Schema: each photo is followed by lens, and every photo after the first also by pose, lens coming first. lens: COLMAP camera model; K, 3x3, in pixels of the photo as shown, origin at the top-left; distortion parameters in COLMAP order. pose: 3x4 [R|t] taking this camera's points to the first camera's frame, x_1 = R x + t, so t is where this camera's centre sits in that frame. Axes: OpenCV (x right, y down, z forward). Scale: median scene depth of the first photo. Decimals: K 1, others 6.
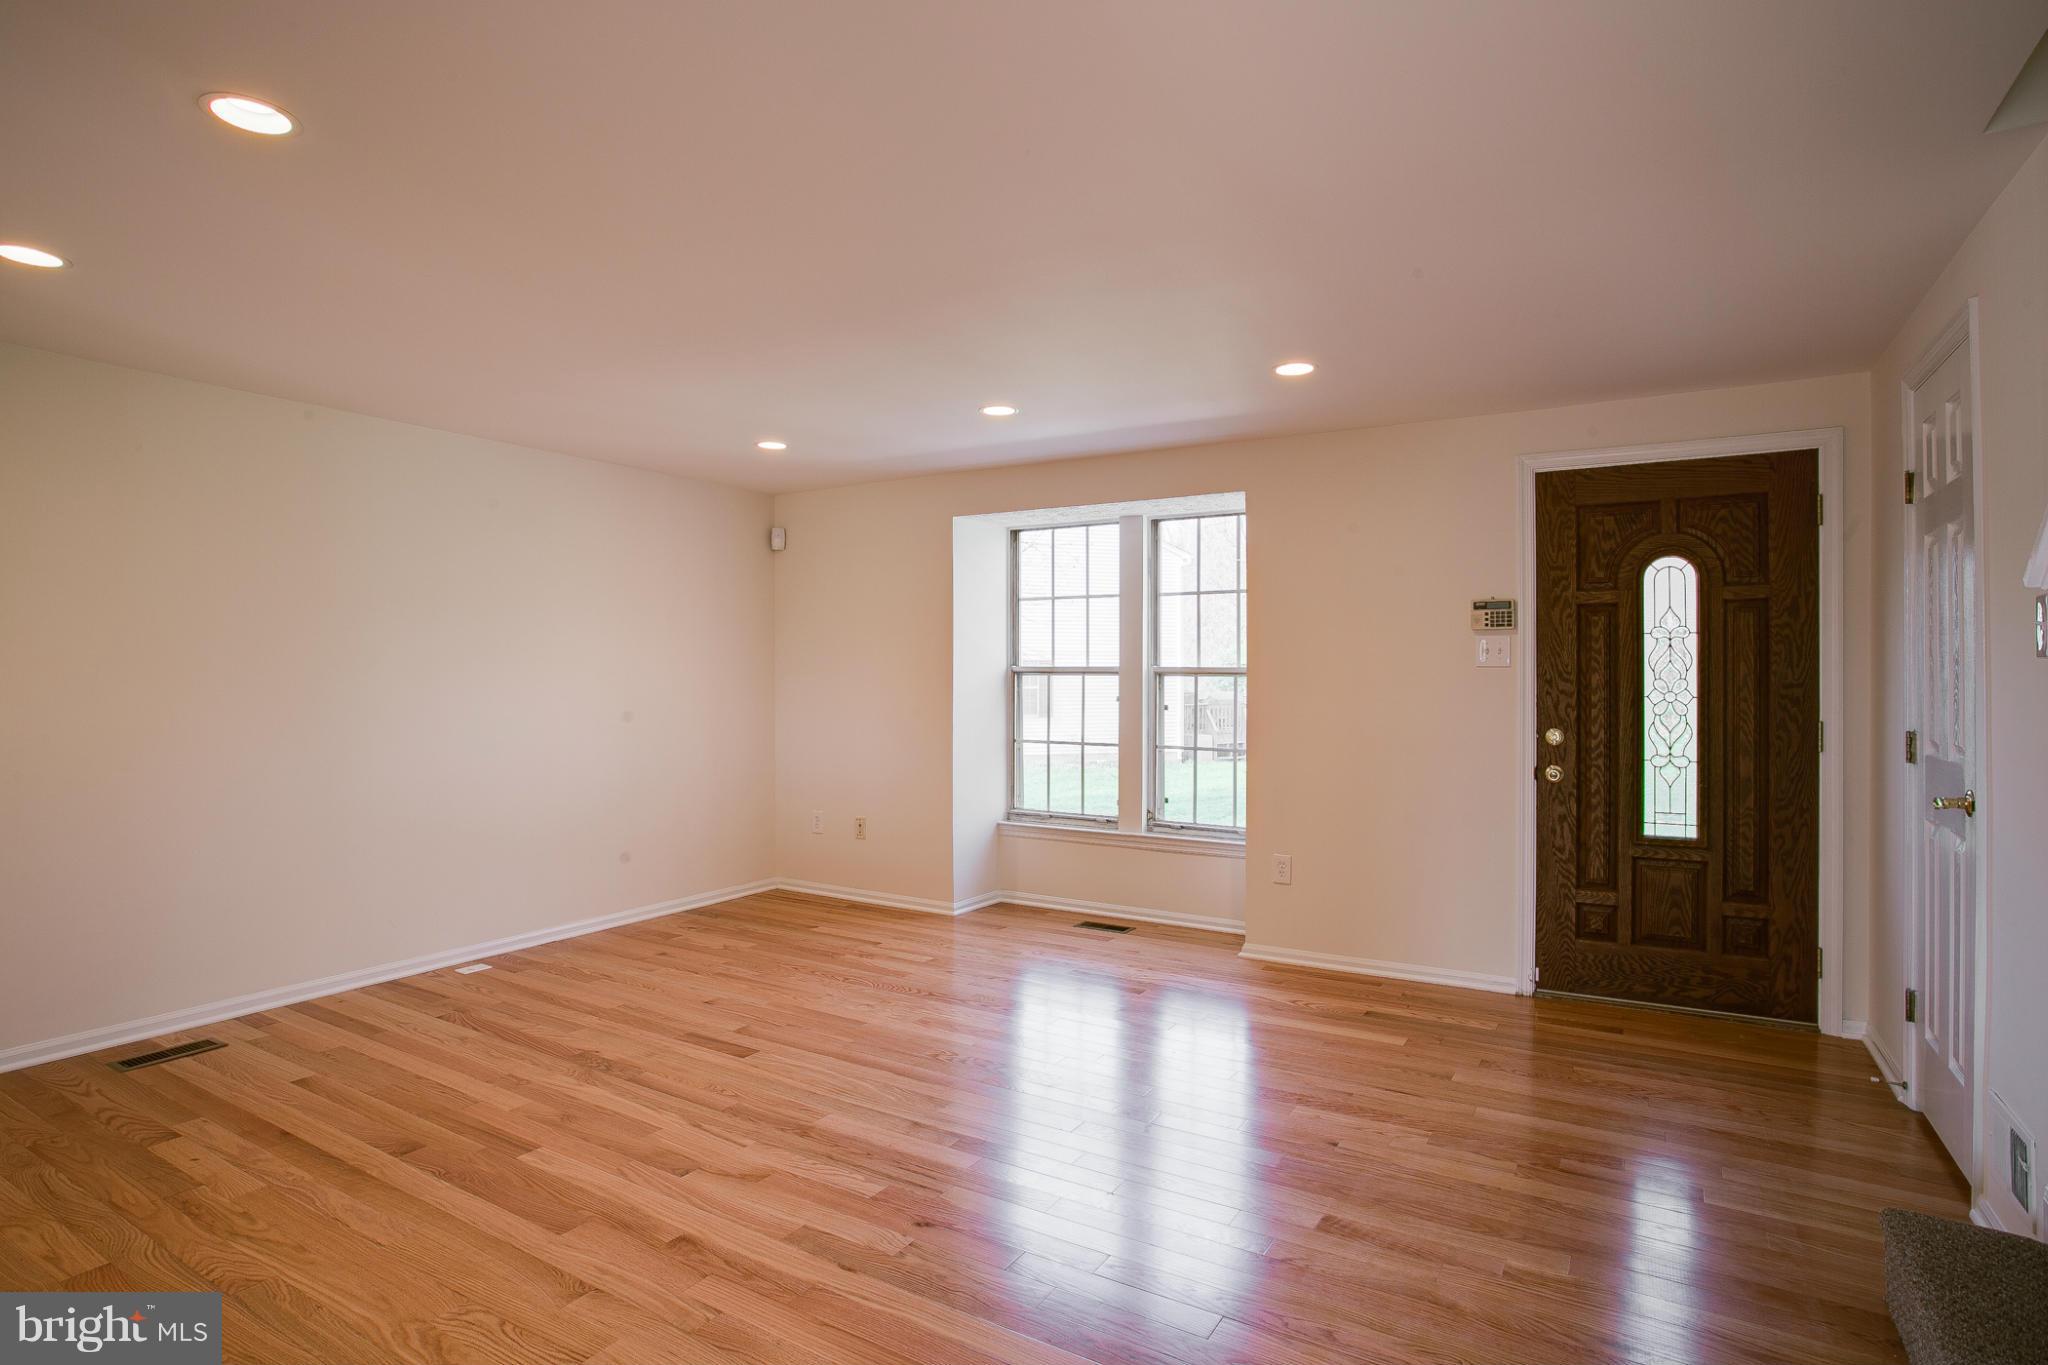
lens RADIAL K [[1049.0, 0, 1029.7], [0, 1049.0, 675.4], [0, 0, 1]] dist [-0.086586, 0.046721]
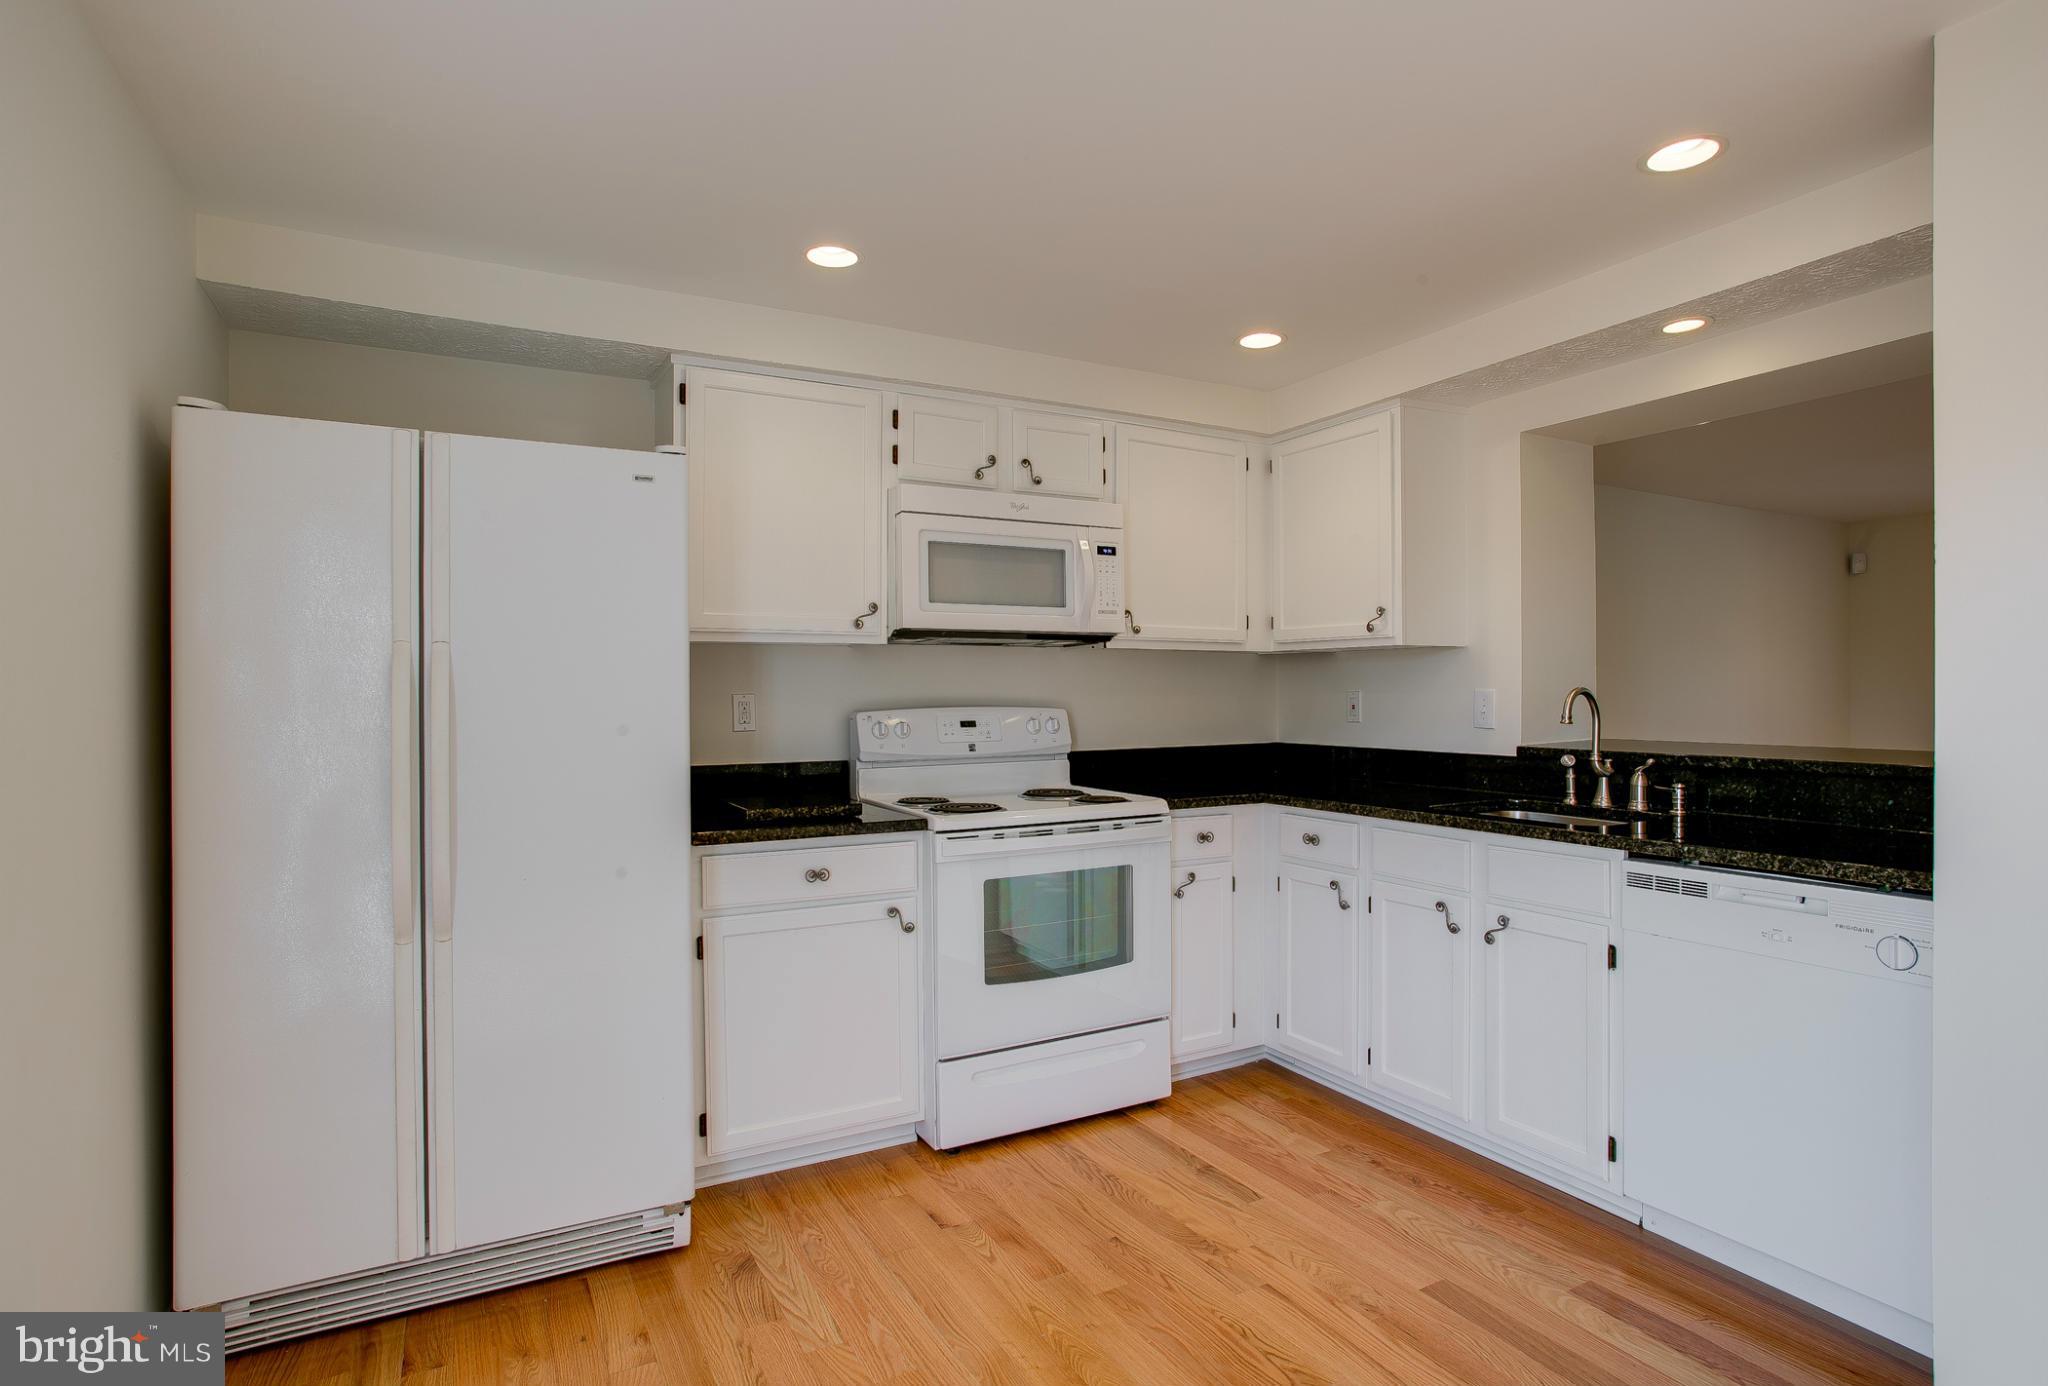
lens RADIAL K [[1052.3, 0, 1024.0], [0, 1052.3, 693.0], [0, 0, 1]] dist [-0.082961, 0.067554]
pose [[0.861035, -0.004363, -0.508527, -0.683957], [0.004762, 0.999989, -0.000516, 0.004076], [0.508523, -0.001977, 0.861046, -0.585880]]
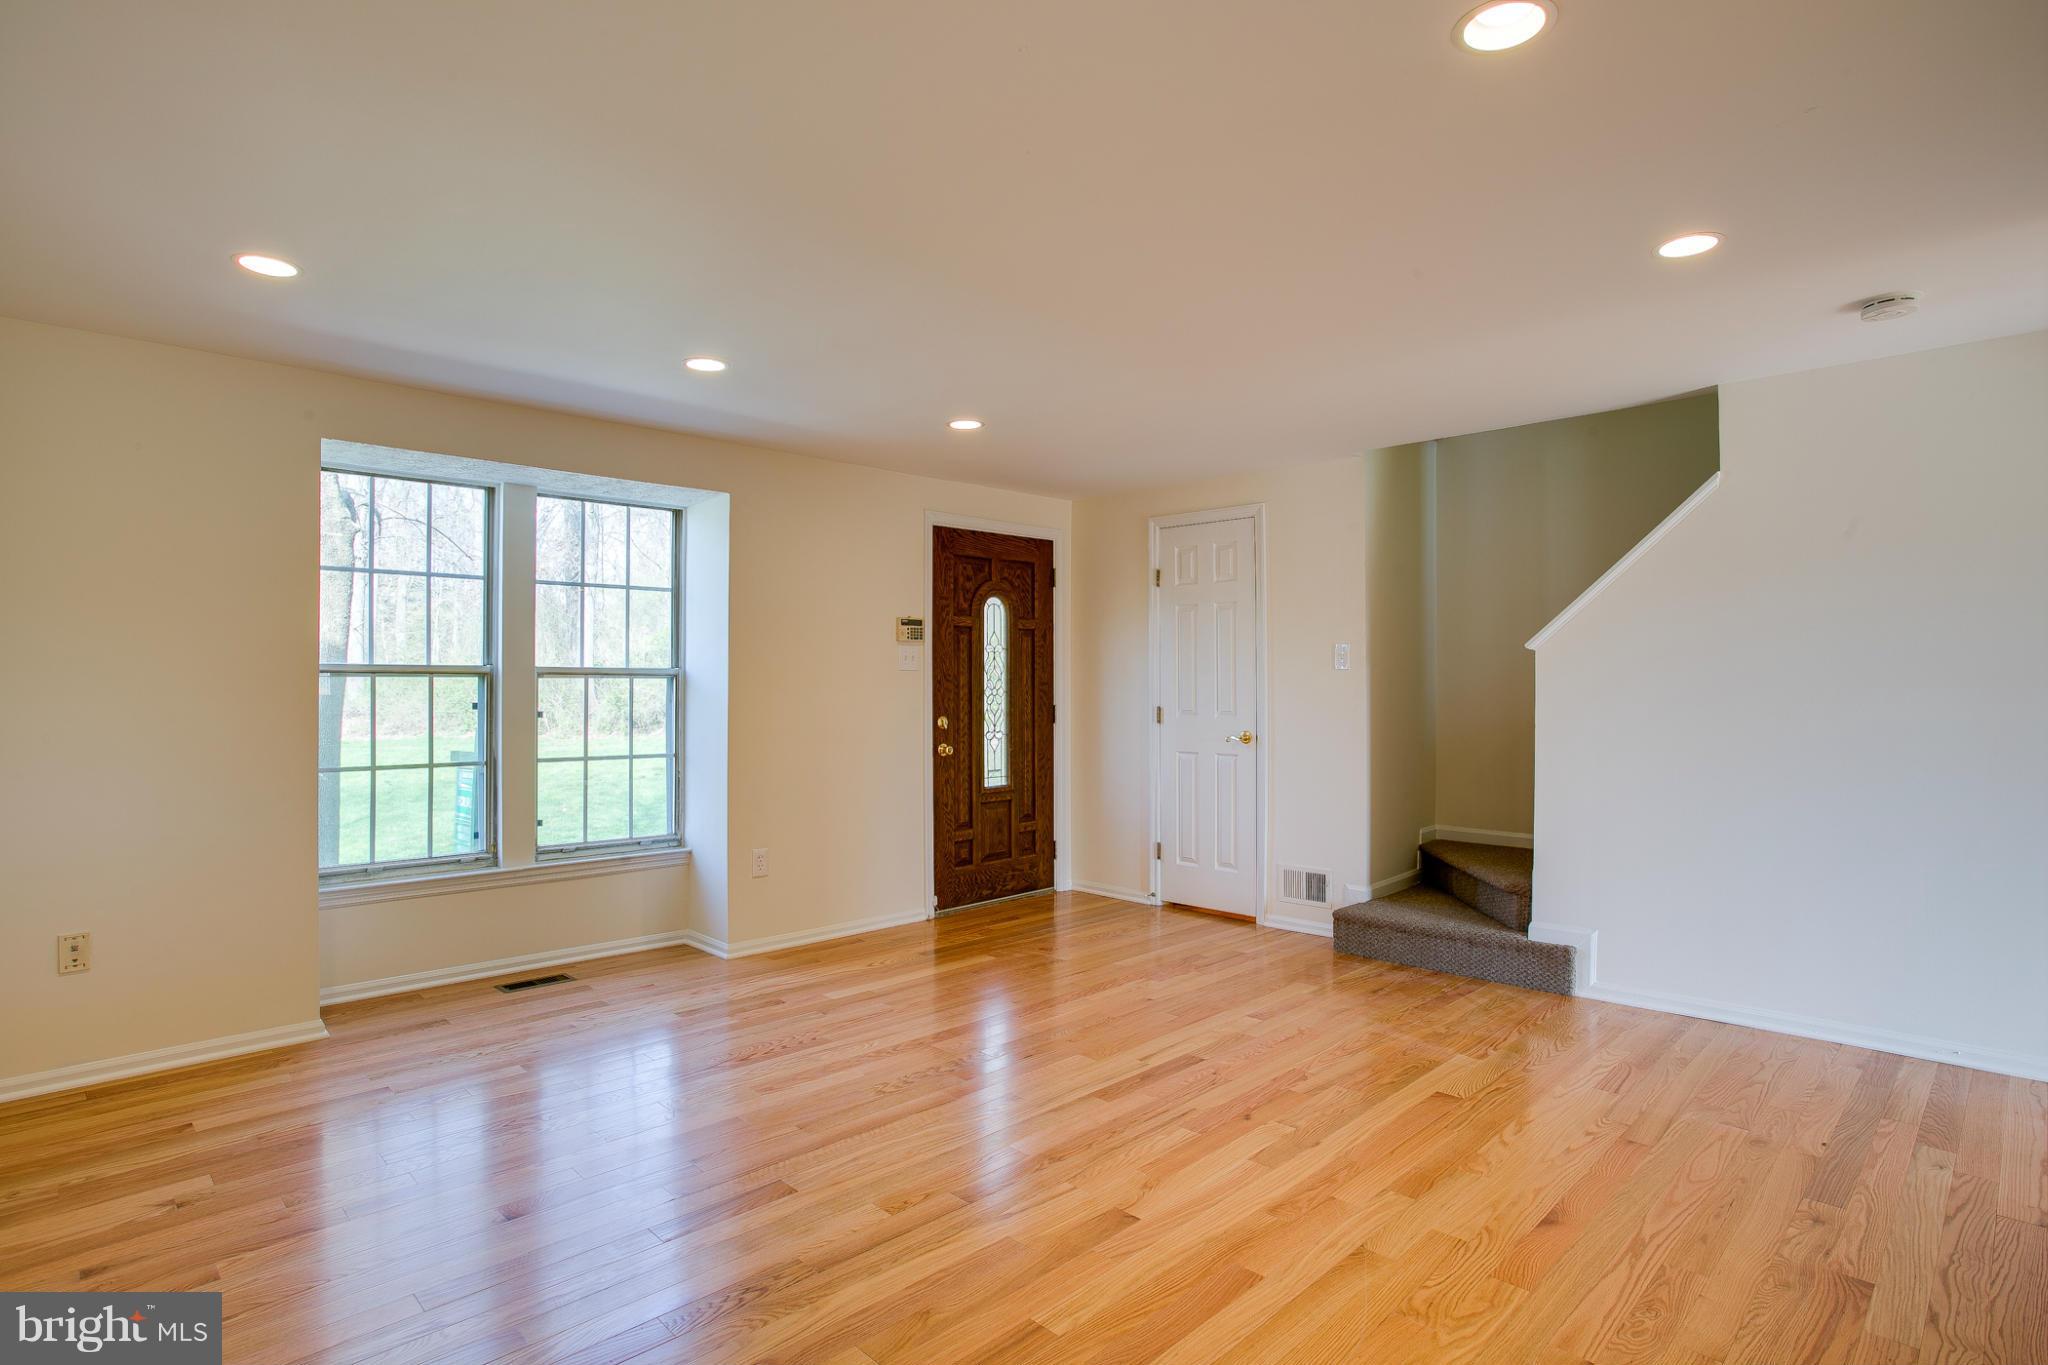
lens RADIAL K [[1049.0, 0, 1029.7], [0, 1049.0, 675.4], [0, 0, 1]] dist [-0.086586, 0.046721]
pose [[0.241691, 0.003027, 0.970349, -0.821102], [0.000104, 0.999995, -0.003145, 0.002156], [-0.970353, 0.000861, 0.241689, 0.567352]]
